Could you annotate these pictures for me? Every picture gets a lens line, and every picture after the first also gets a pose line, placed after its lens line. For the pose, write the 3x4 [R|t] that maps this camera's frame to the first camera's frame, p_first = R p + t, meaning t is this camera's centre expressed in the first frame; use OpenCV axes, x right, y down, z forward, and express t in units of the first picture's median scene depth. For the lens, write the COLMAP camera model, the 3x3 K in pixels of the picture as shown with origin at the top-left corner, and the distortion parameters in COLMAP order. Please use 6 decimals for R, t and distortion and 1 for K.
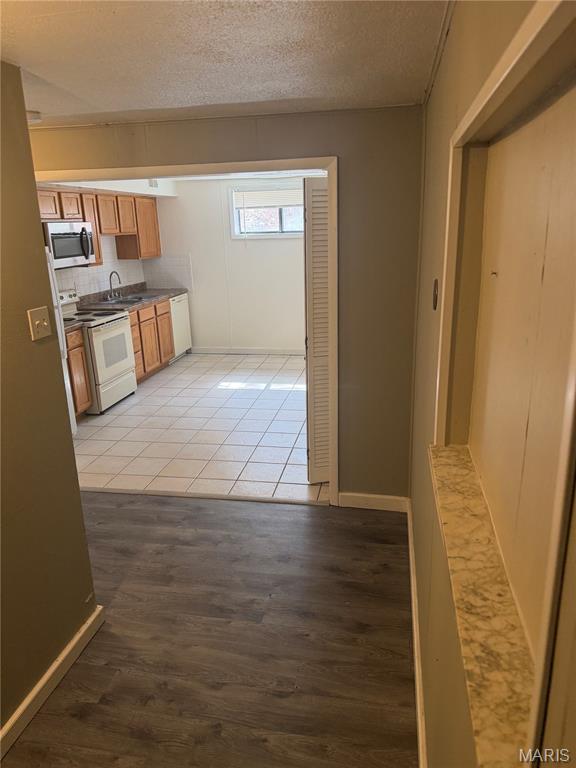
lens RADIAL K [[536.6, 0, 285.5], [0, 536.6, 381.5], [0, 0, 1]] dist [0.063092, -0.104043]
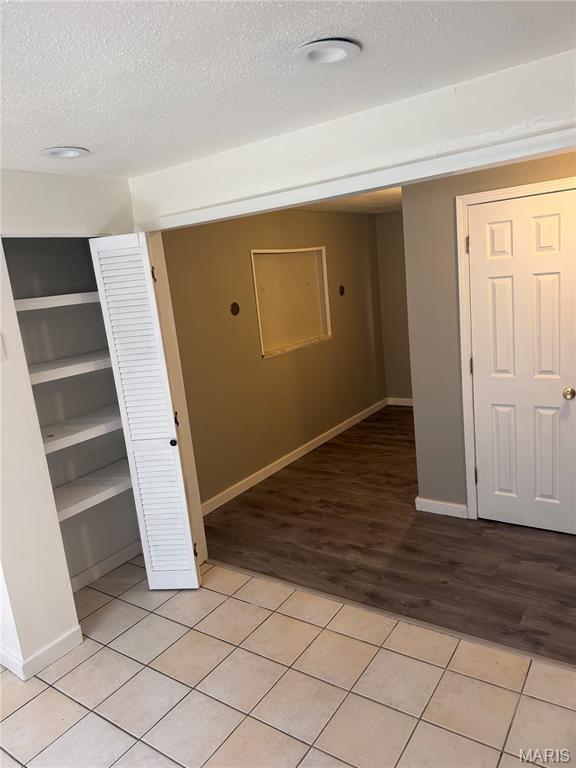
lens RADIAL K [[536.6, 0, 285.5], [0, 536.6, 381.5], [0, 0, 1]] dist [0.063092, -0.104043]
pose [[-0.908987, 0.042567, 0.414645, -0.272324], [0.235746, 0.872885, 0.427195, -0.258240], [-0.343753, 0.486065, -0.803477, 0.916359]]
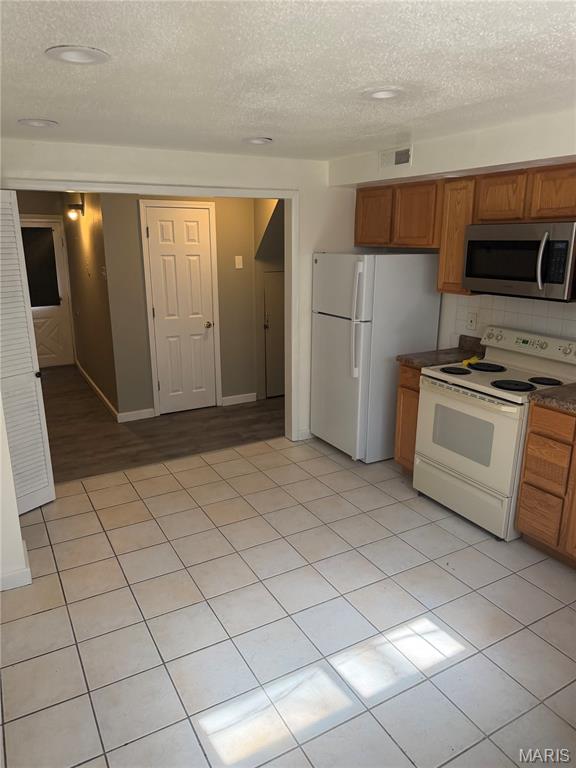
lens RADIAL K [[536.6, 0, 285.5], [0, 536.6, 381.5], [0, 0, 1]] dist [0.063092, -0.104043]
pose [[-0.761496, 0.197372, -0.617388, 0.181063], [-0.158658, 0.866775, 0.472789, -0.332377], [0.628452, 0.457980, -0.628731, 1.115456]]
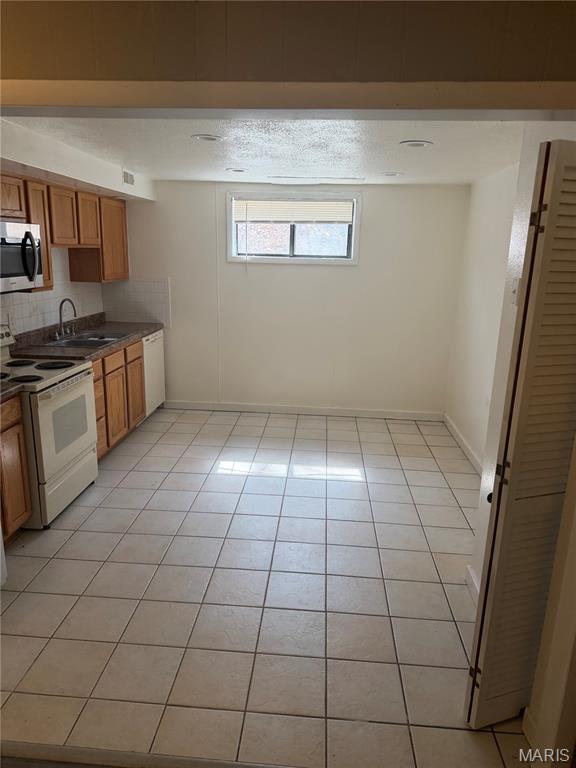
lens RADIAL K [[536.6, 0, 285.5], [0, 536.6, 381.5], [0, 0, 1]] dist [0.063092, -0.104043]
pose [[0.991570, 0.024854, 0.127163, -0.131407], [-0.019105, 0.998748, -0.046233, -0.074692], [-0.128153, 0.043414, 0.990804, 0.295890]]
